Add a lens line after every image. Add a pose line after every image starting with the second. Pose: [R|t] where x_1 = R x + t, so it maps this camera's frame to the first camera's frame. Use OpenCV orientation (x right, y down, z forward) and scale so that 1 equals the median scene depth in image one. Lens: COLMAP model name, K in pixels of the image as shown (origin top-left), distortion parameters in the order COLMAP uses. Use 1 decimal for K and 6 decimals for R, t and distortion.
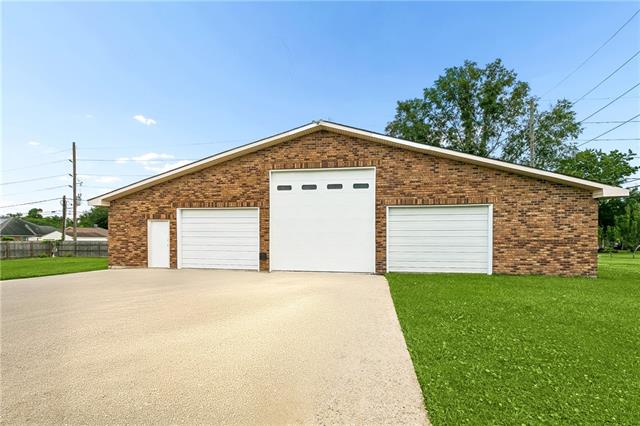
lens RADIAL K [[296.9, 0, 308.5], [0, 296.9, 242.4], [0, 0, 1]] dist [-0.004276, -0.001706]
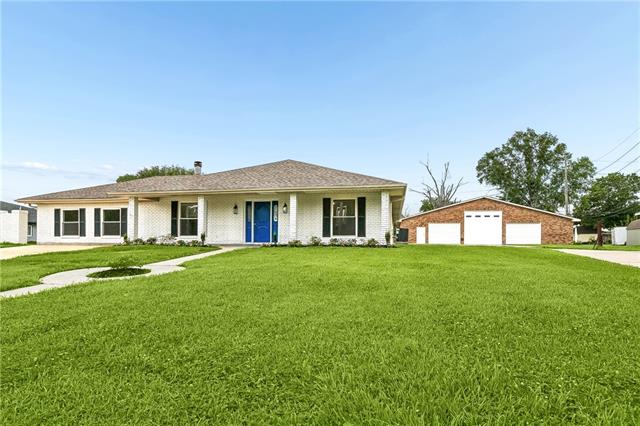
lens RADIAL K [[347.9, 0, 320.5], [0, 347.9, 234.0], [0, 0, 1]] dist [0.012522, -0.002714]
pose [[0.999560, 0.003227, -0.029496, -1.394314], [-0.003729, 0.999849, -0.016981, 0.056122], [0.029437, 0.017083, 0.999421, -2.406365]]
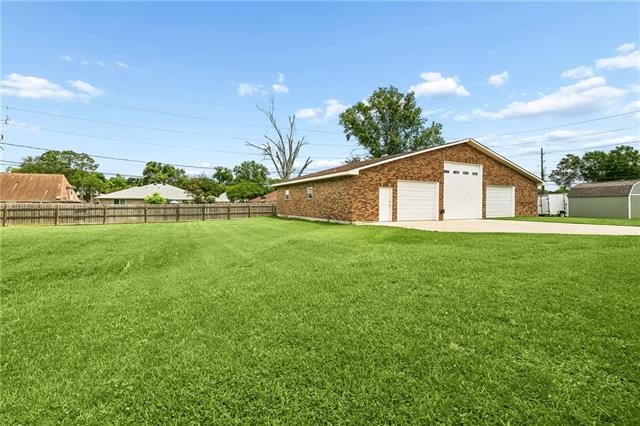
lens RADIAL K [[290.9, 0, 311.7], [0, 290.9, 195.3], [0, 0, 1]] dist [0.005198, -0.000057]
pose [[0.808485, 0.015859, 0.588303, -1.630035], [0.003828, 0.999474, -0.032204, 0.005262], [-0.588504, 0.028289, 0.807999, 0.095098]]
